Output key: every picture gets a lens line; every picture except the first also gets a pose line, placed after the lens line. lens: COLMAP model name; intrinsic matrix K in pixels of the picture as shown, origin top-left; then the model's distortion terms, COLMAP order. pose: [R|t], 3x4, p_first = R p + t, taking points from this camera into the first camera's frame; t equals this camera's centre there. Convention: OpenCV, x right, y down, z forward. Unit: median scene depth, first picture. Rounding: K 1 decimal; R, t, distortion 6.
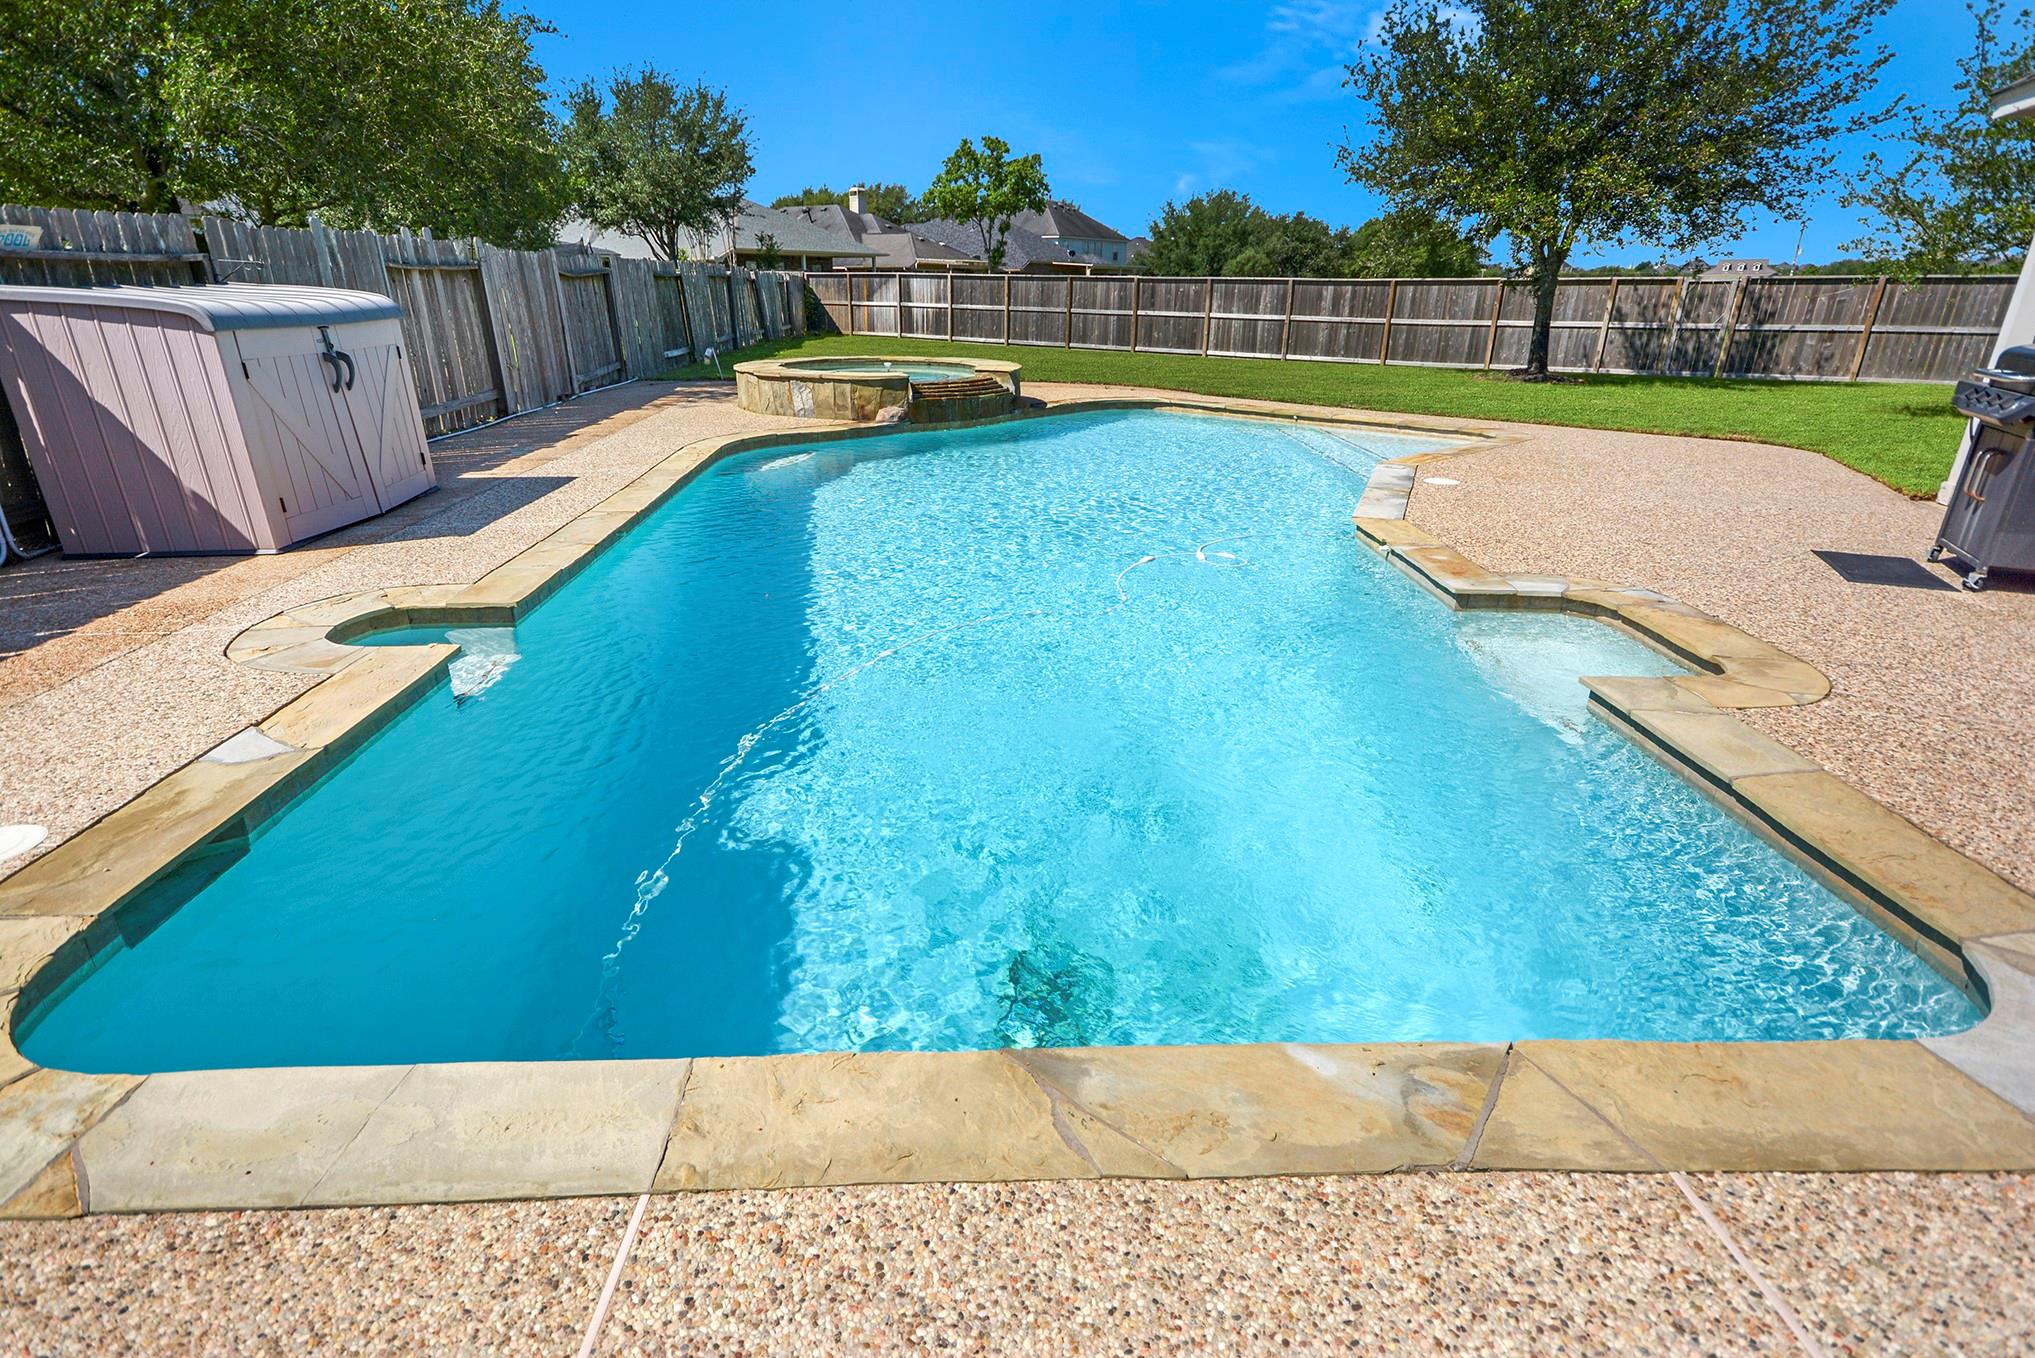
lens RADIAL K [[1039.2, 0, 1019.3], [0, 1039.2, 682.7], [0, 0, 1]] dist [0.013075, 0.013650]
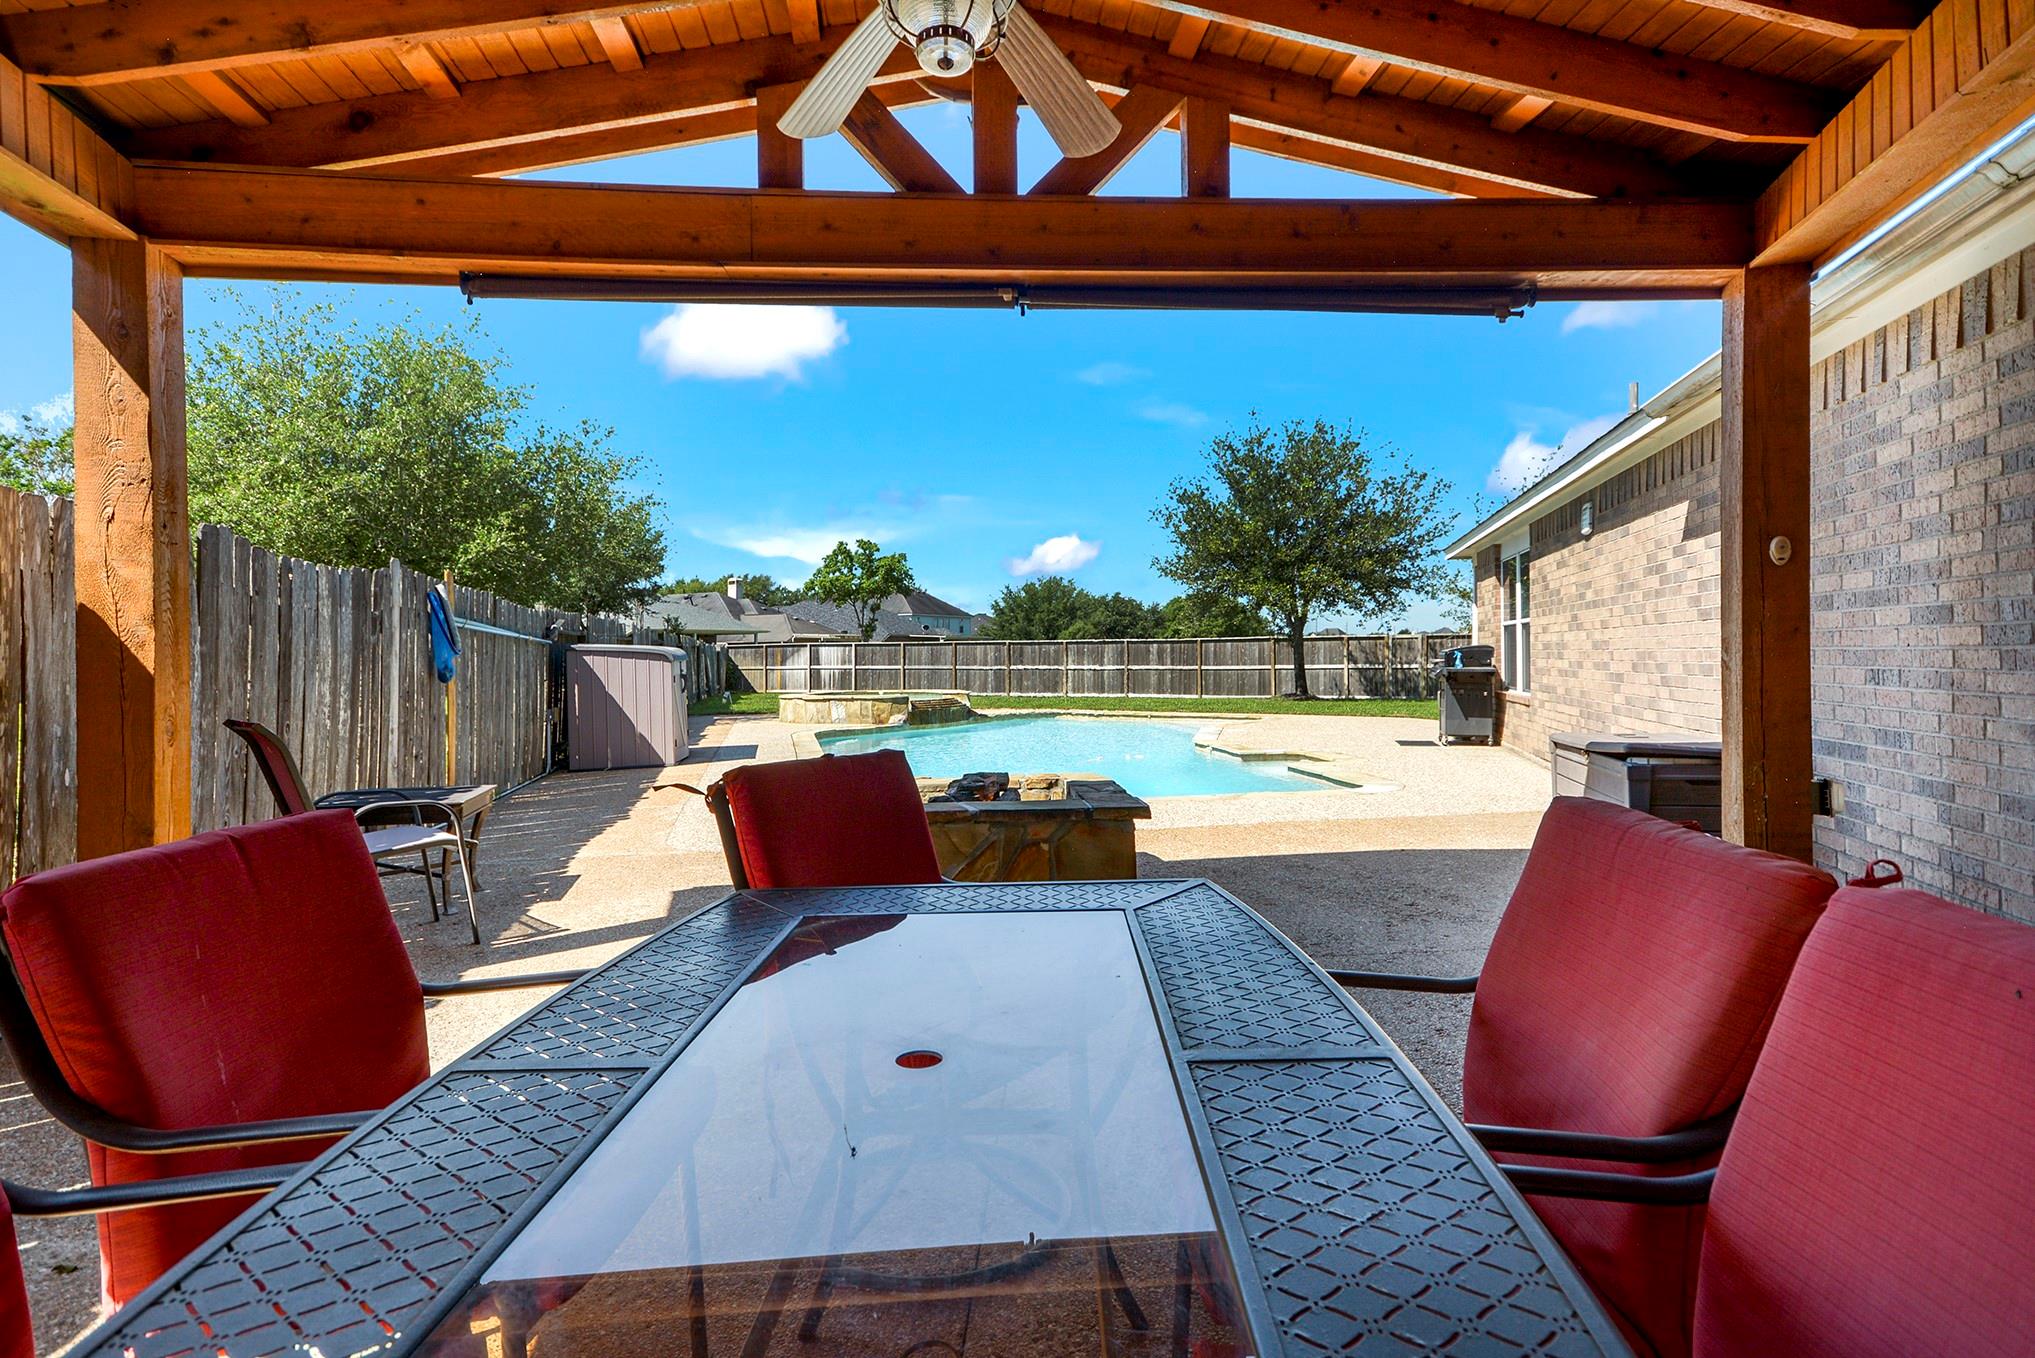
lens RADIAL K [[1036.7, 0, 1006.6], [0, 1036.7, 679.4], [0, 0, 1]] dist [0.003050, 0.001751]
pose [[0.990367, -0.025093, 0.136176, -0.054121], [0.069240, 0.941407, -0.330089, 0.066102], [-0.119914, 0.336338, 0.934076, -0.154459]]
